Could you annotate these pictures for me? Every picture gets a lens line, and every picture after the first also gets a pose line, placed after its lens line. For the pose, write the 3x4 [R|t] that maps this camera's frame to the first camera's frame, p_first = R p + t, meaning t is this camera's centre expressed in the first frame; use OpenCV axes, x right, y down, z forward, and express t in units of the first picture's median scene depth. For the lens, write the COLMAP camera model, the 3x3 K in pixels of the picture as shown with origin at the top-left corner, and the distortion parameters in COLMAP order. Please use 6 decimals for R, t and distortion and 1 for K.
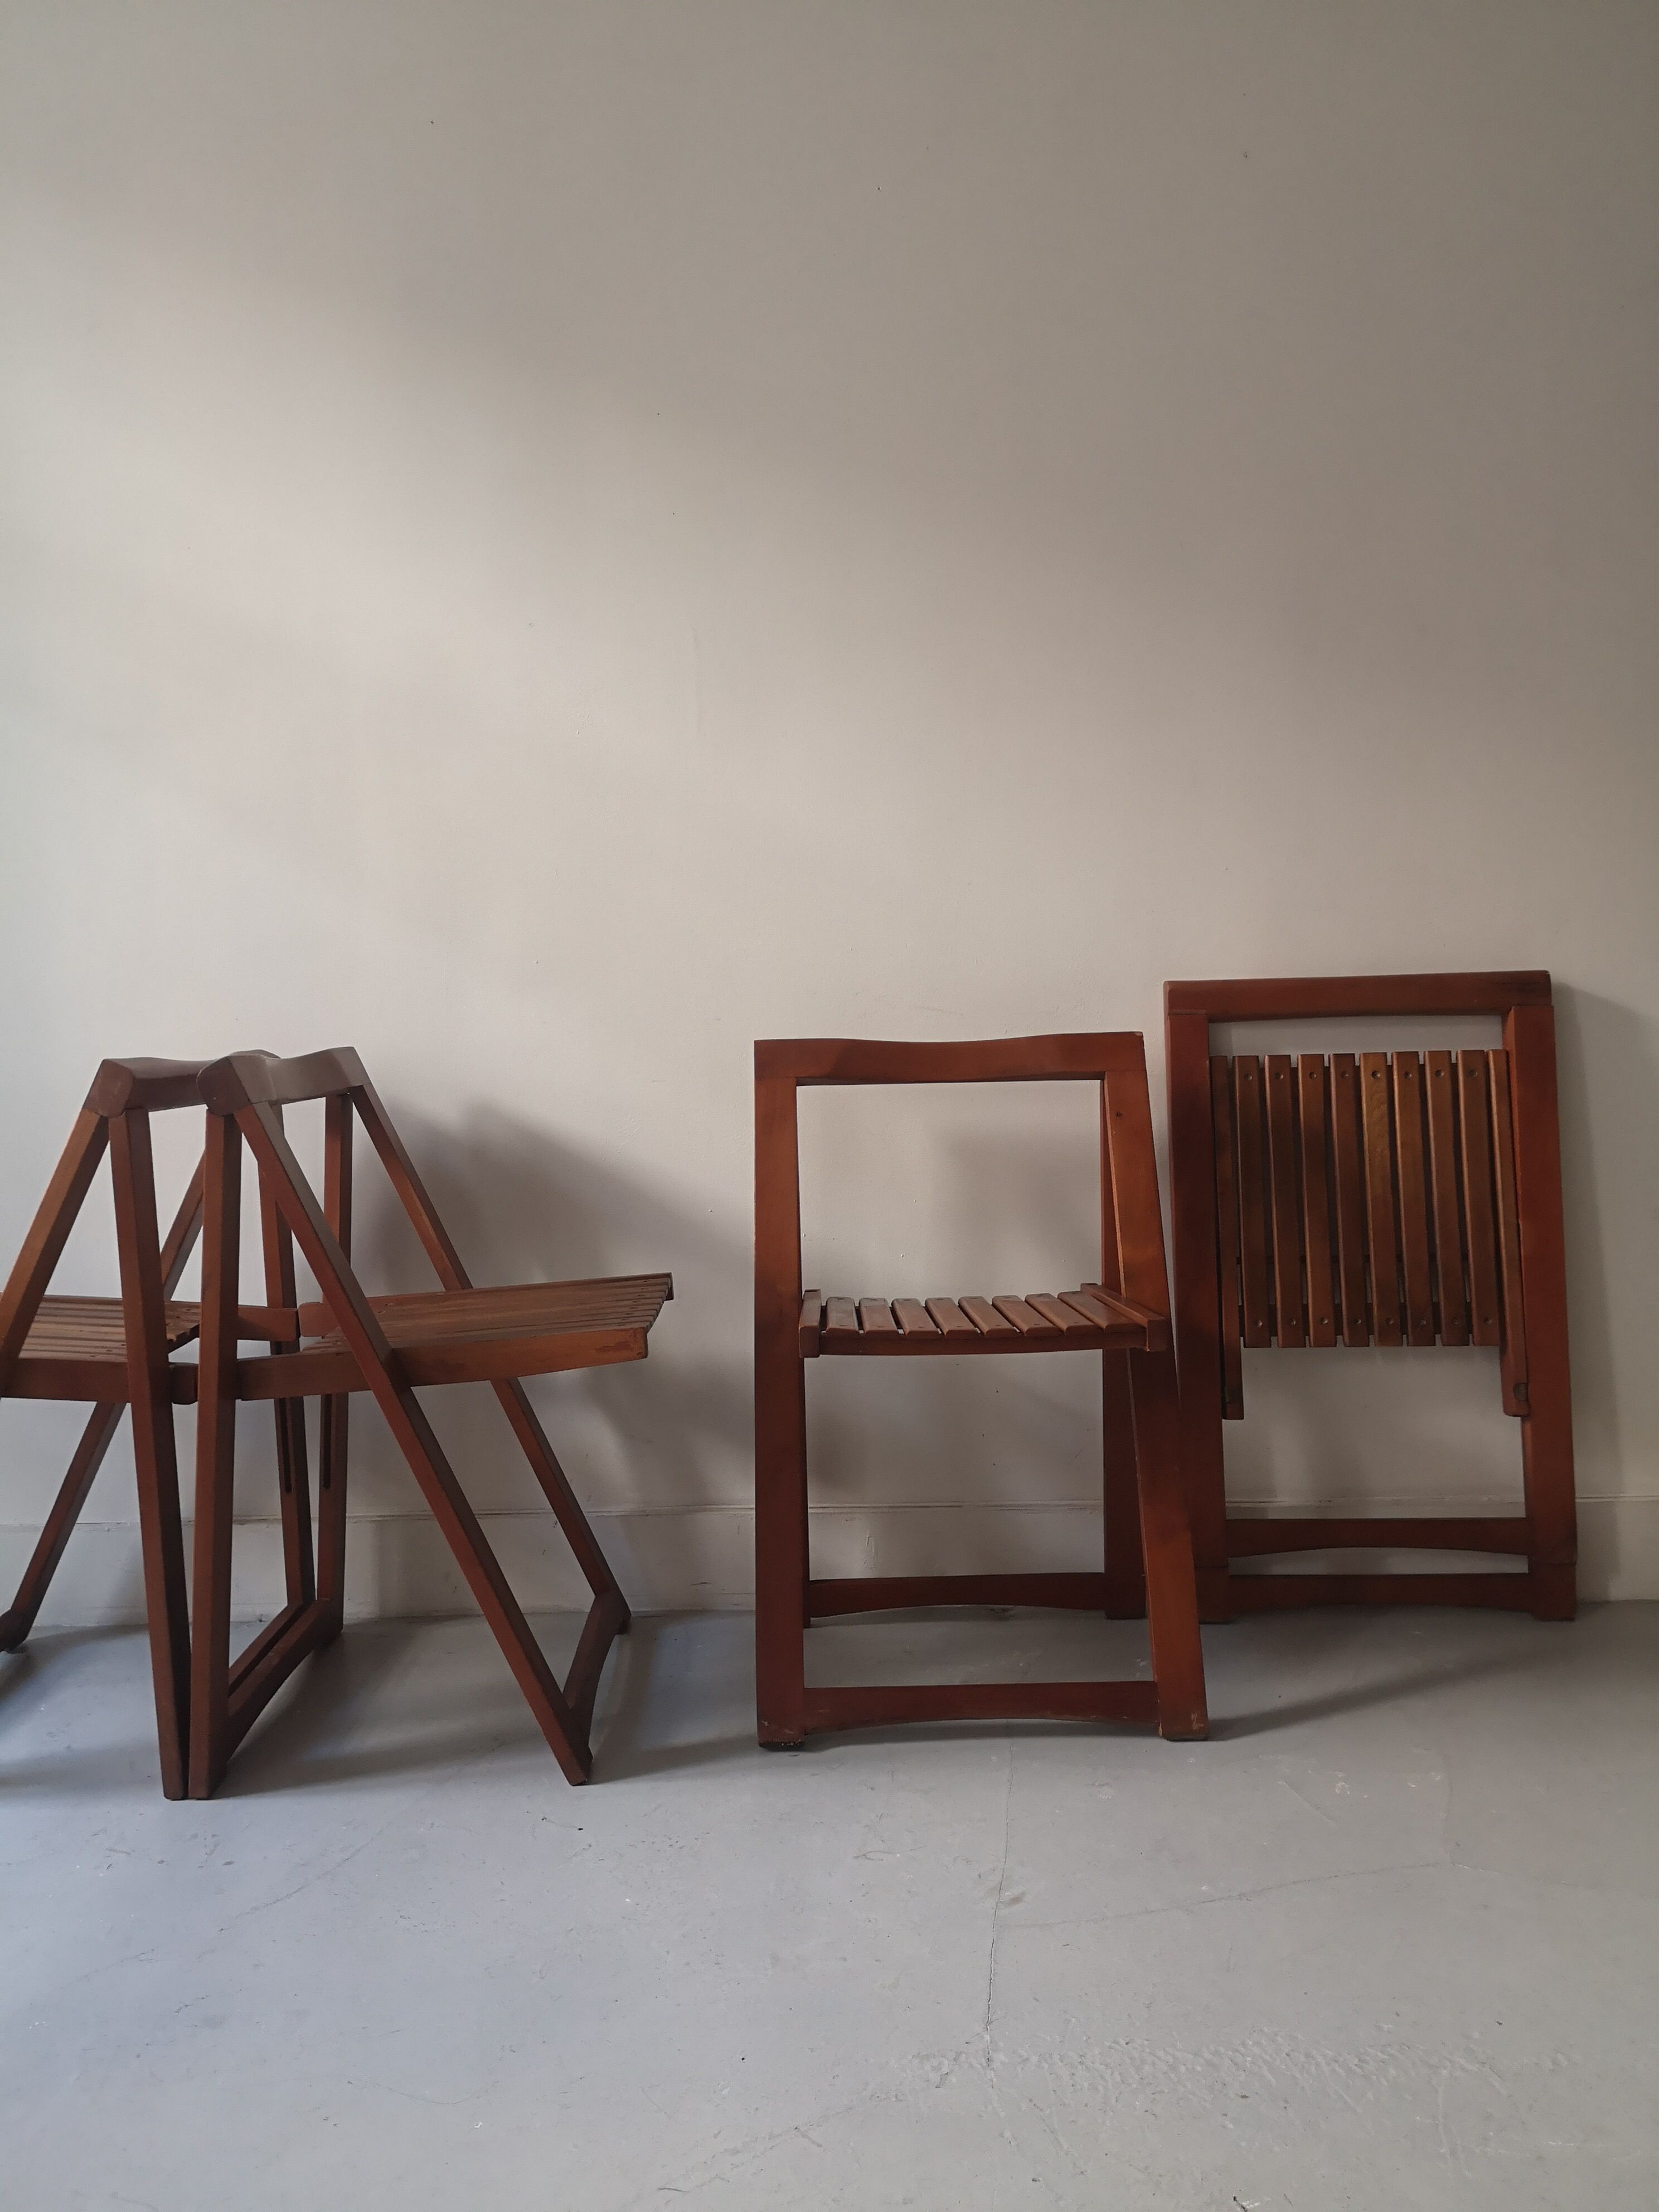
lens RADIAL K [[1736.4, 0, 829.5], [0, 1736.4, 1106.0], [0, 0, 1]] dist [0.026714, -0.043458]
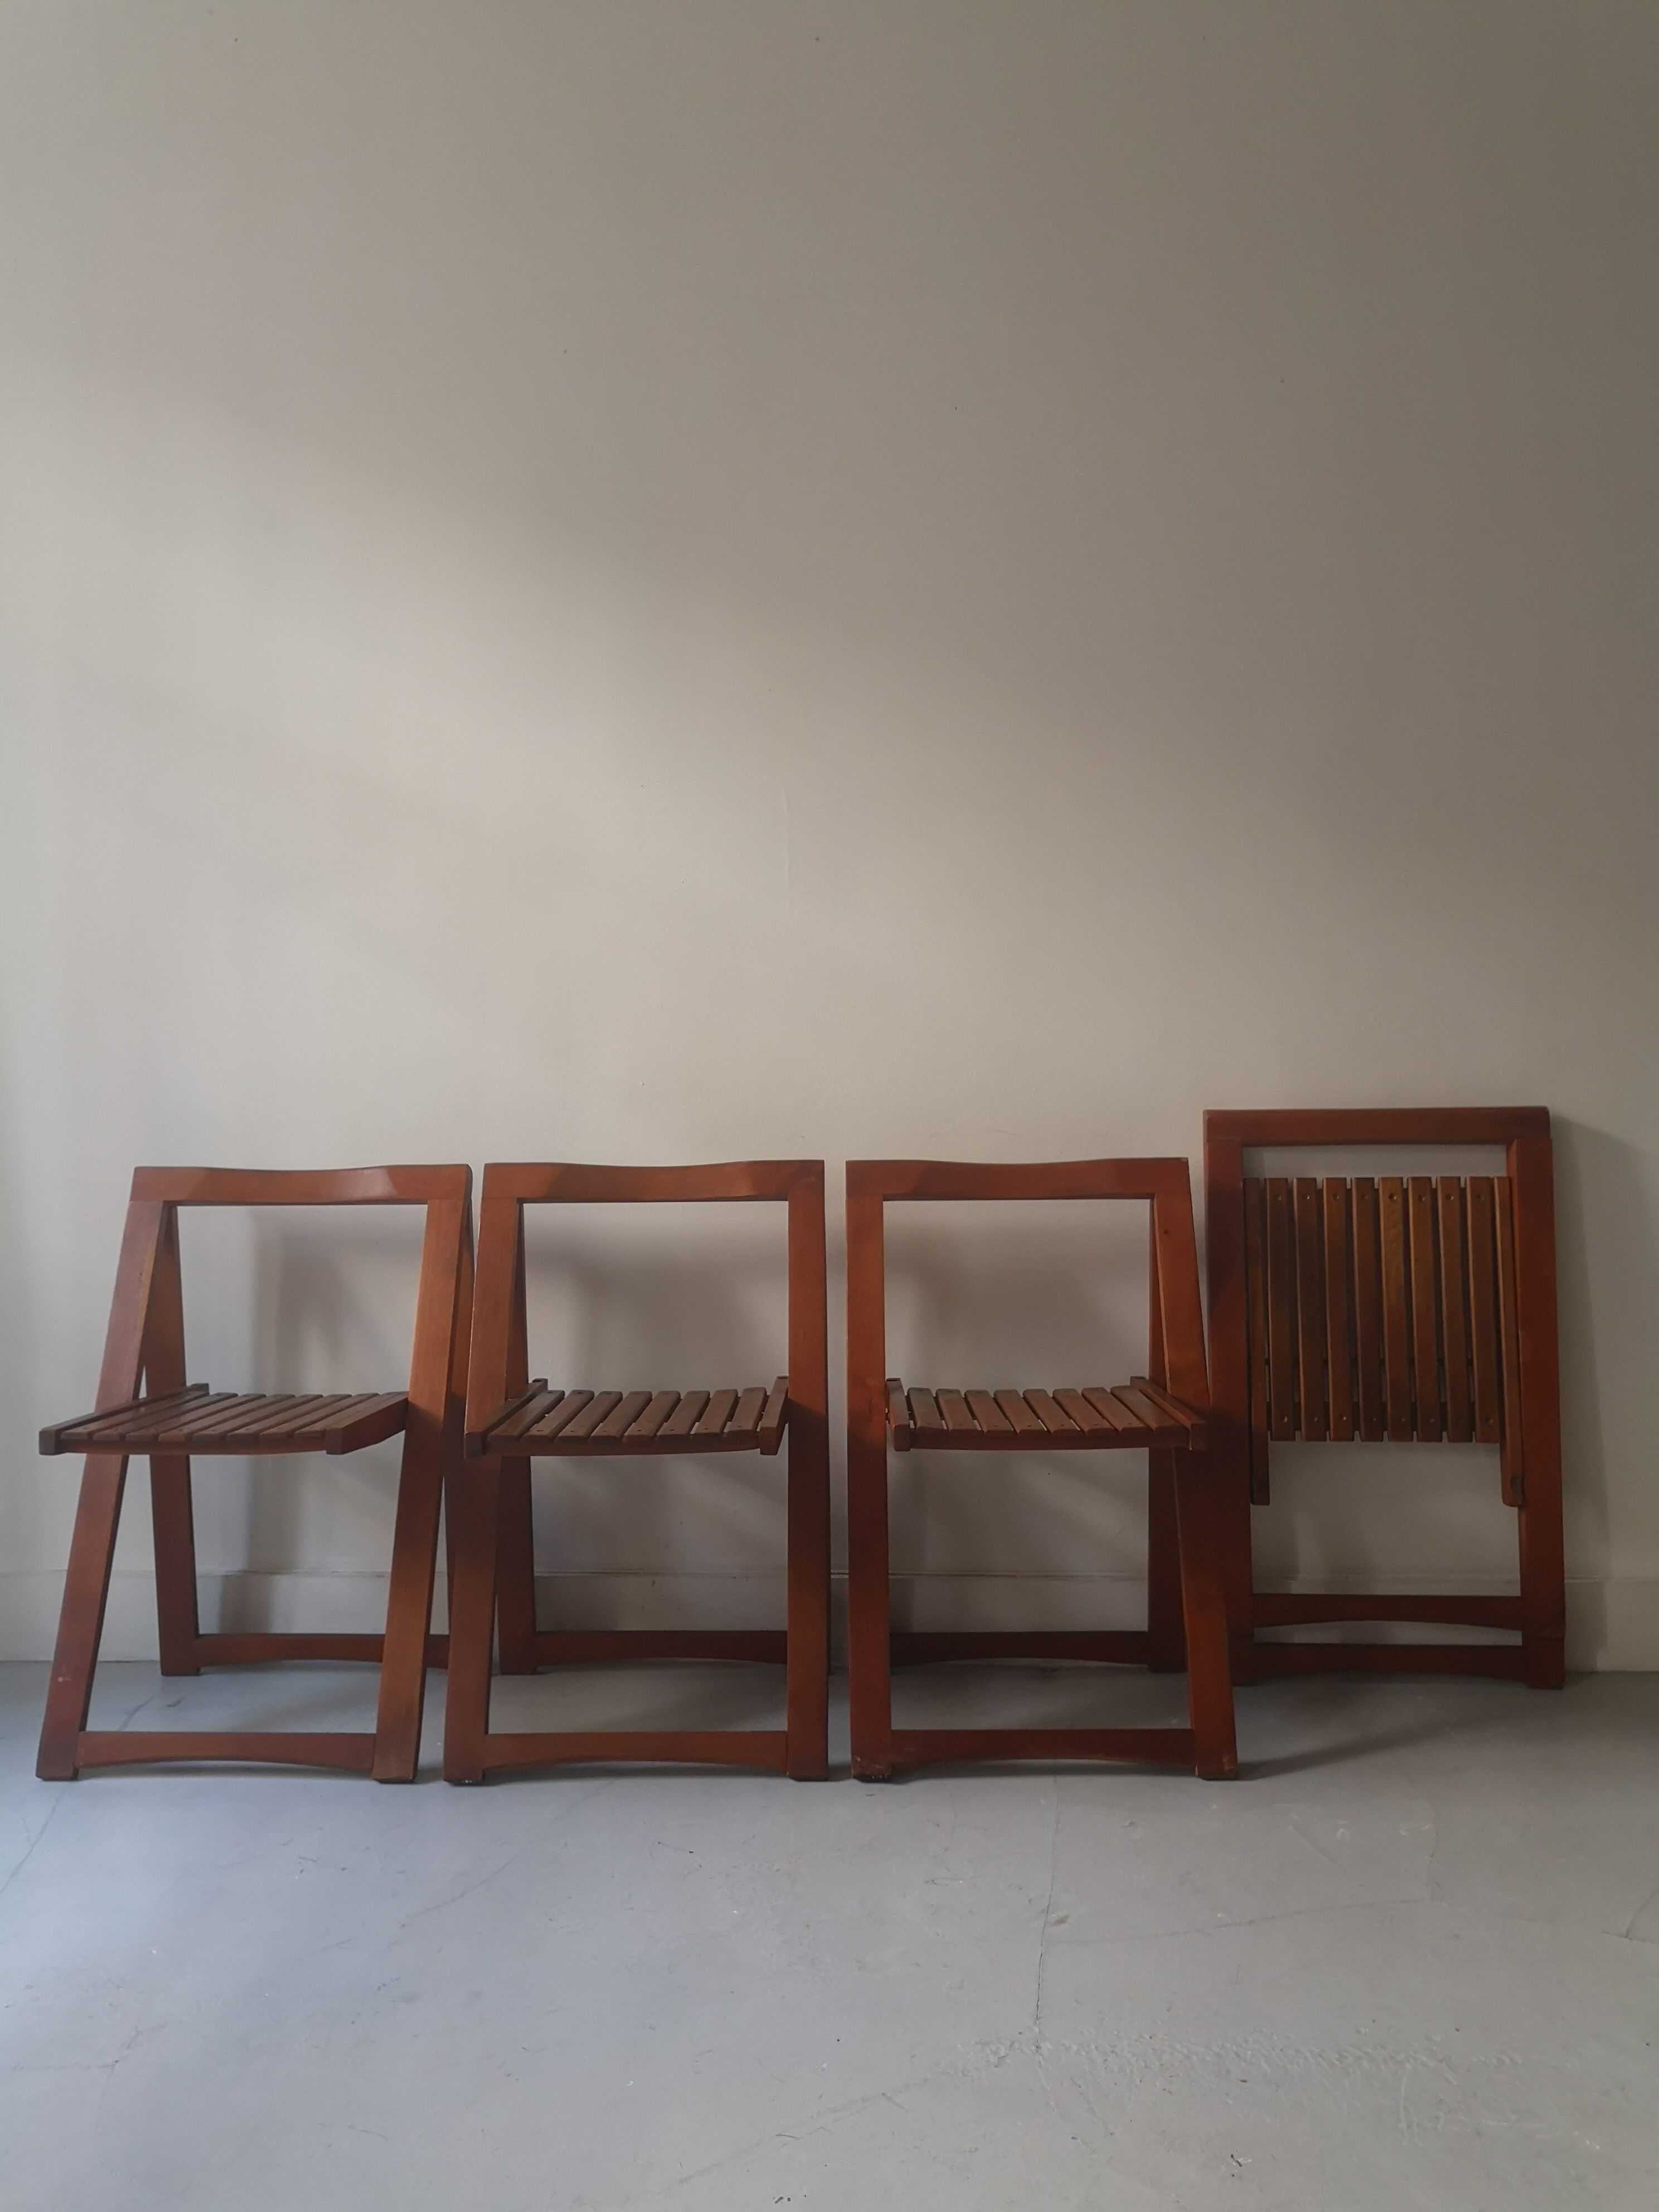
lens RADIAL K [[1763.3, 0, 817.8], [0, 1763.3, 1111.0], [0, 0, 1]] dist [-0.012466, -0.010129]
pose [[0.999324, 0.013508, -0.034200, -0.017862], [-0.013809, 0.999868, -0.008580, -0.060054], [0.034079, 0.009047, 0.999378, -0.148017]]
